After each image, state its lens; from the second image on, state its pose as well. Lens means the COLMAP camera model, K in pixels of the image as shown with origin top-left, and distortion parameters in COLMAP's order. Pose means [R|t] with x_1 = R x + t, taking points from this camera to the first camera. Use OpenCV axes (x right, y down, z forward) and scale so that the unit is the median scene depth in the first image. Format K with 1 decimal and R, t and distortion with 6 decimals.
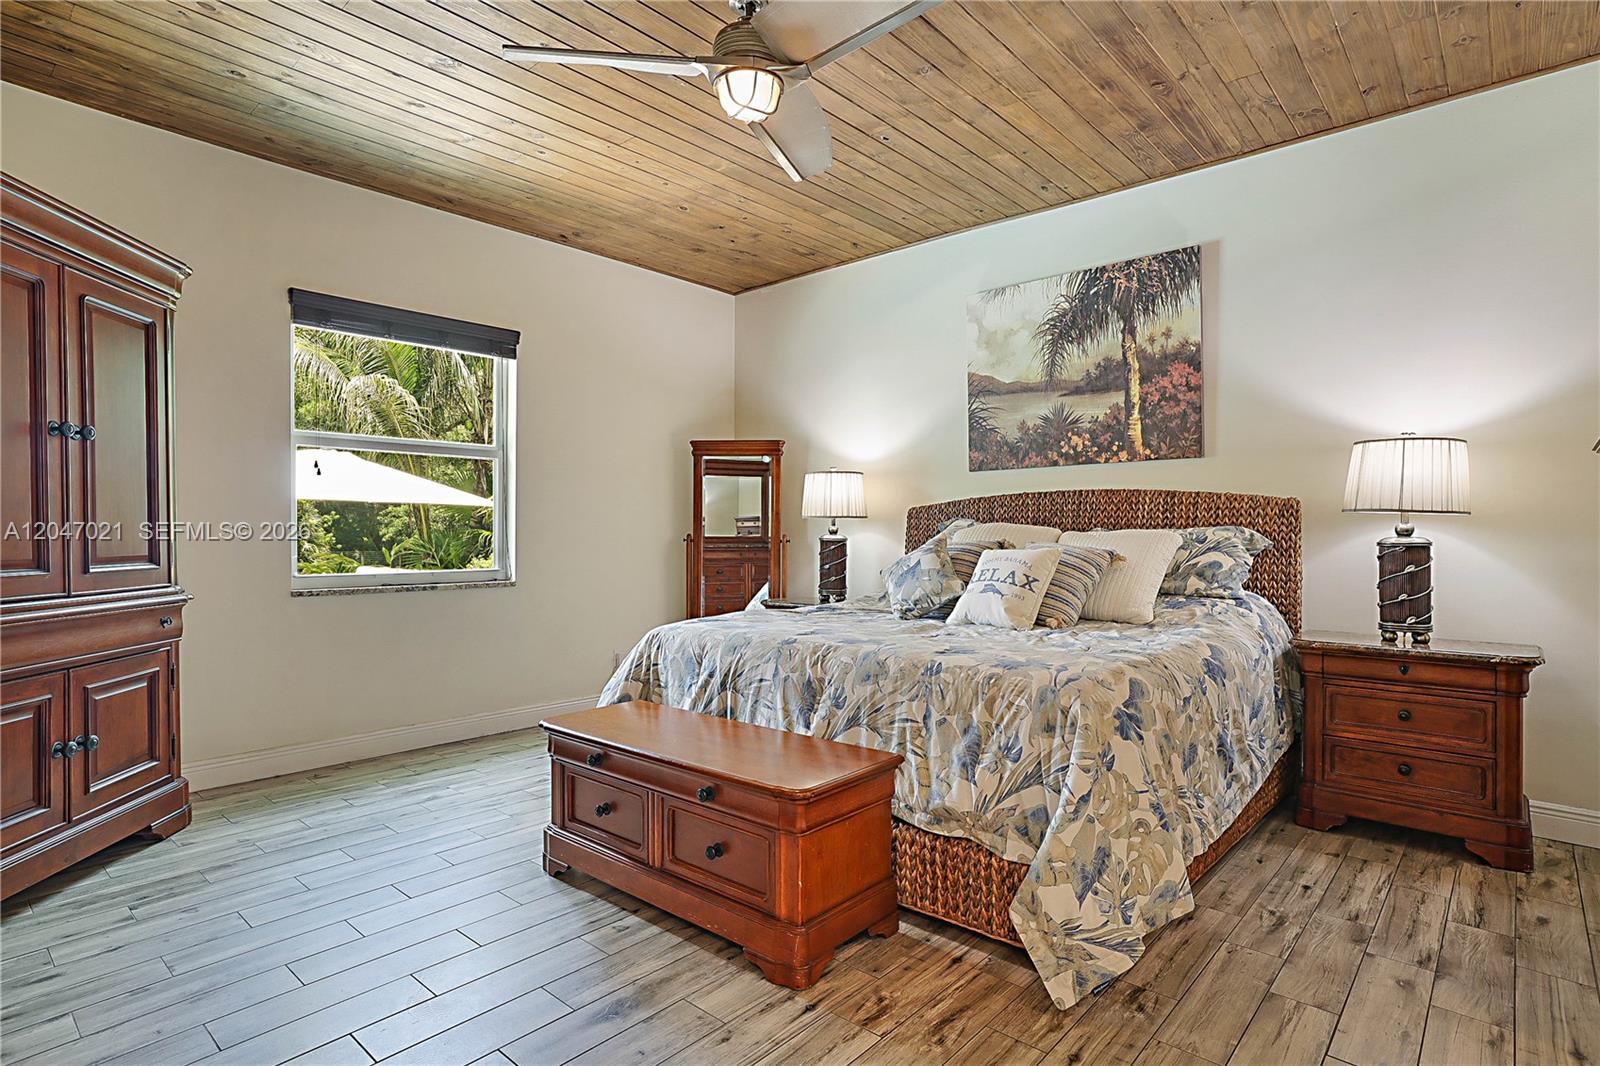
lens RADIAL K [[824.1, 0, 840.3], [0, 824.1, 539.1], [0, 0, 1]] dist [-0.026724, 0.020688]
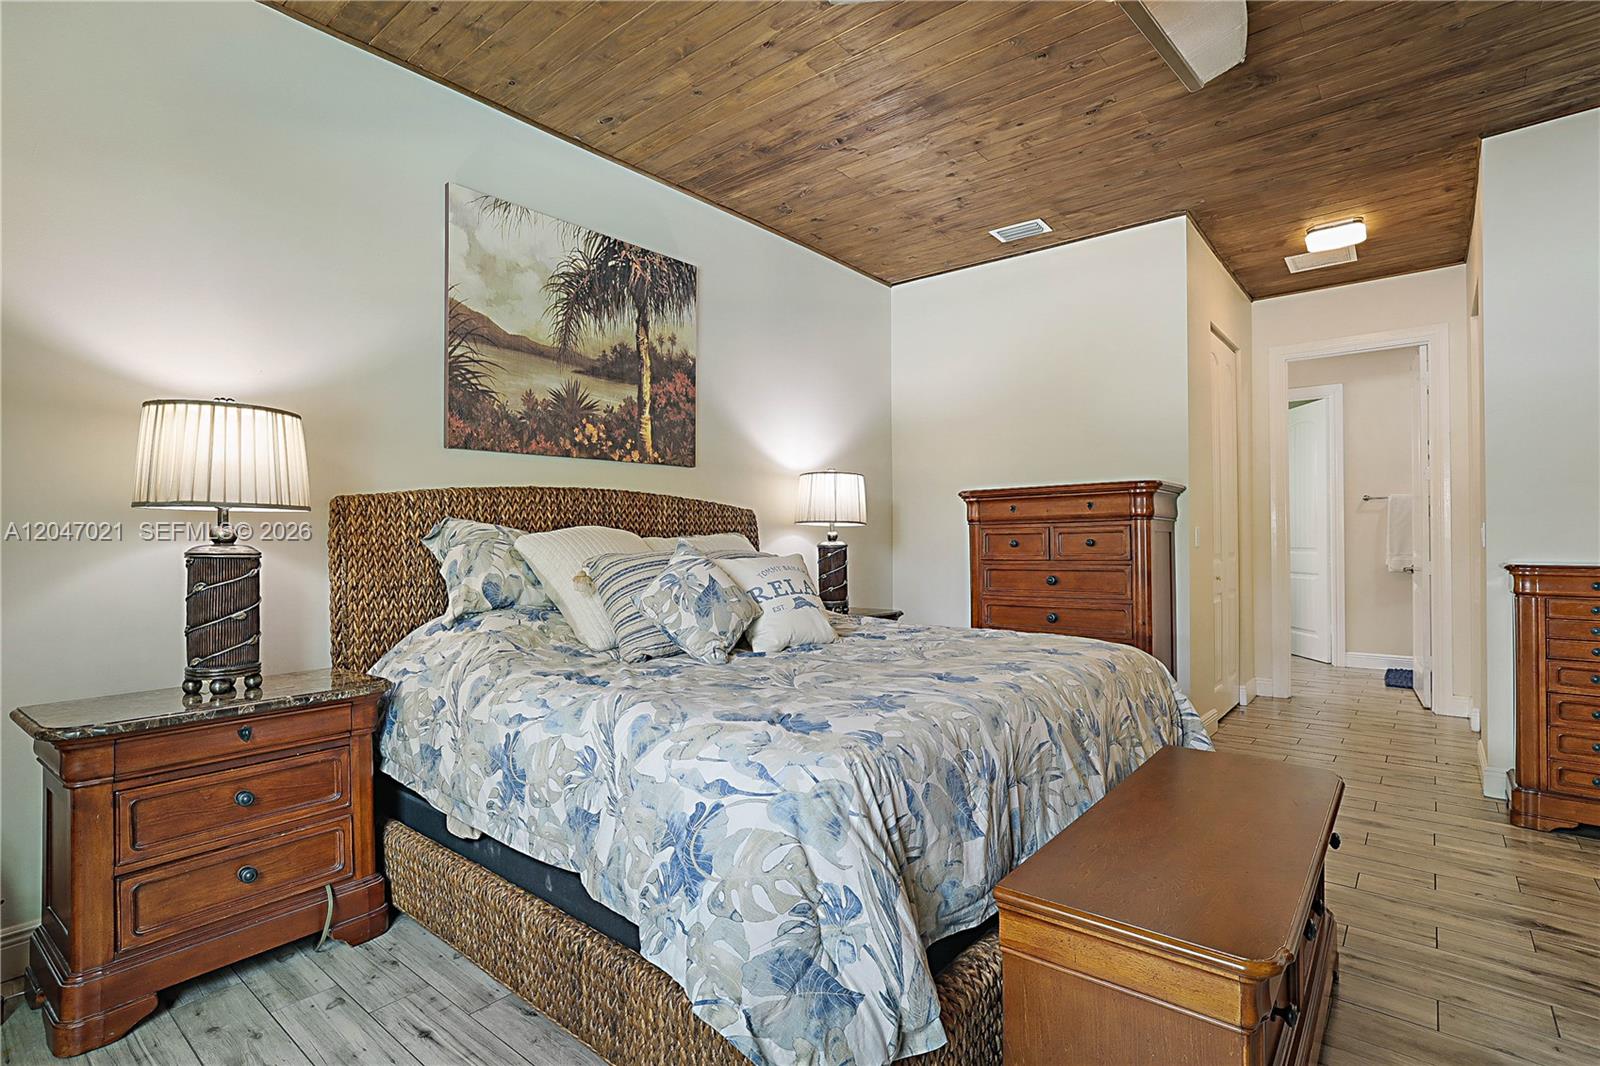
lens RADIAL K [[764.4, 0, 801.0], [0, 764.4, 530.1], [0, 0, 1]] dist [-0.026385, 0.012489]
pose [[0.011138, 0.010630, 0.999881, -0.506230], [0.012656, 0.999862, -0.010771, -0.006436], [-0.999858, 0.012774, 0.011002, 0.804260]]
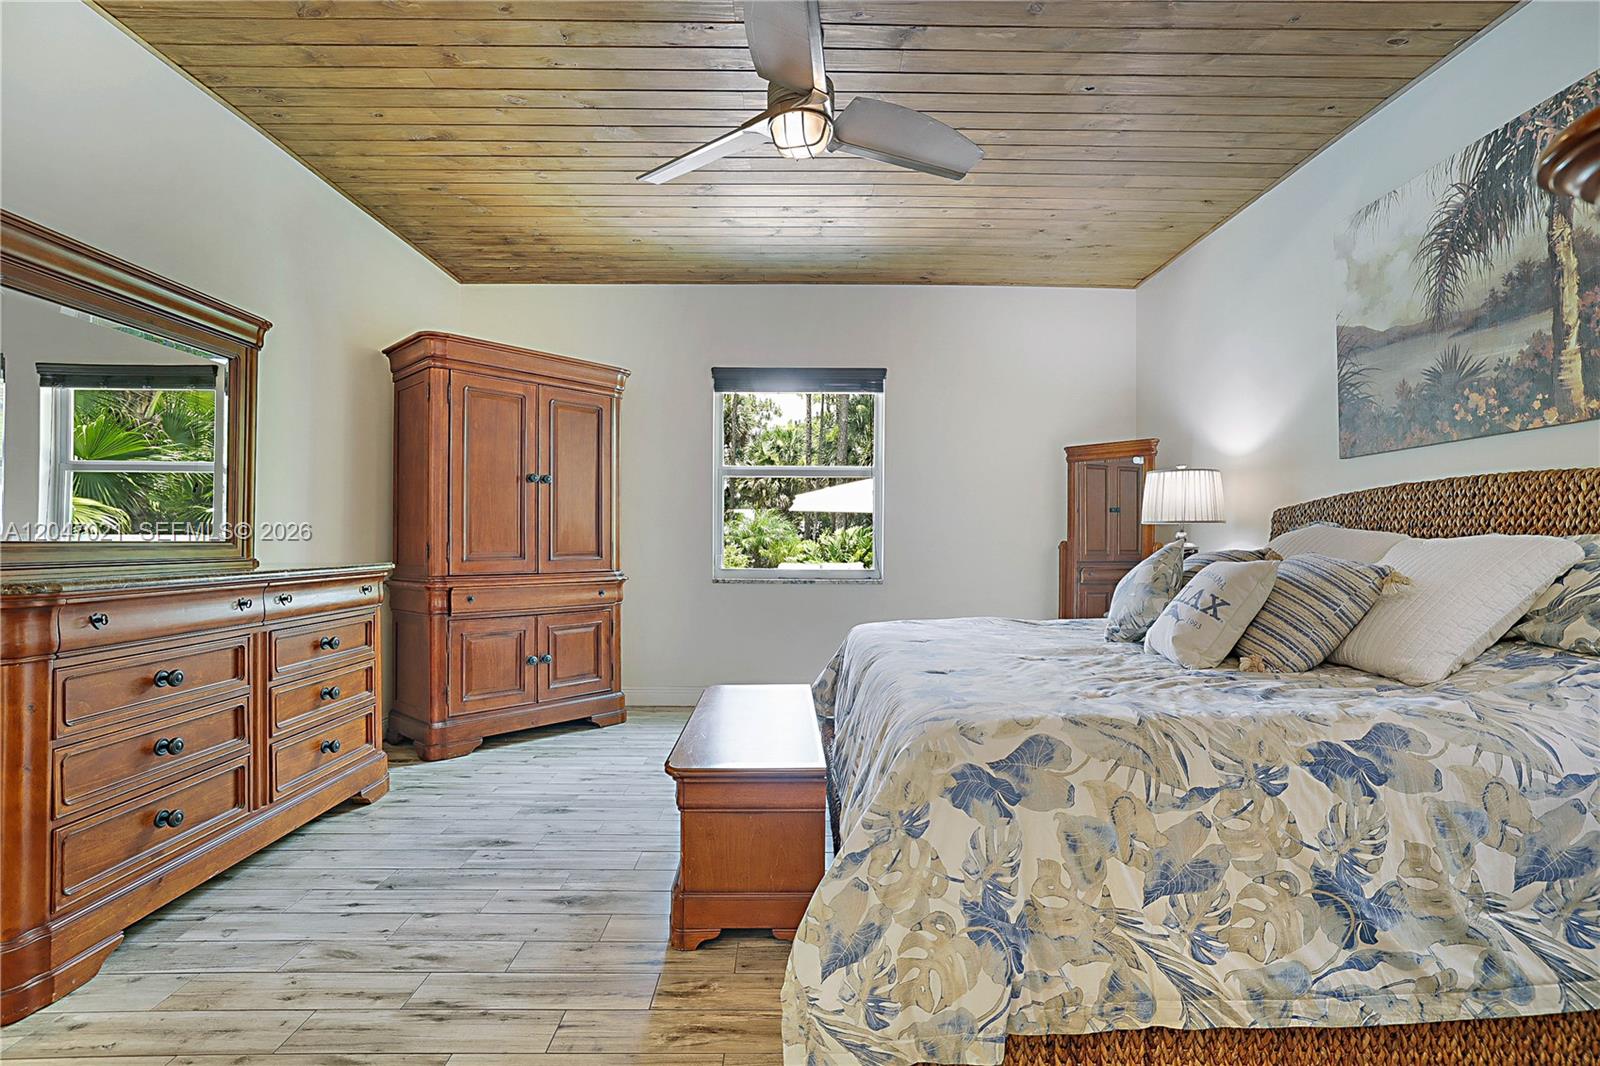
lens RADIAL K [[764.4, 0, 811.1], [0, 764.4, 538.7], [0, 0, 1]] dist [-0.026385, 0.012489]
pose [[0.662170, 0.002338, -0.749350, 0.399507], [-0.011951, 0.999901, -0.007440, 0.000949], [0.749259, 0.013882, 0.662132, 0.215777]]
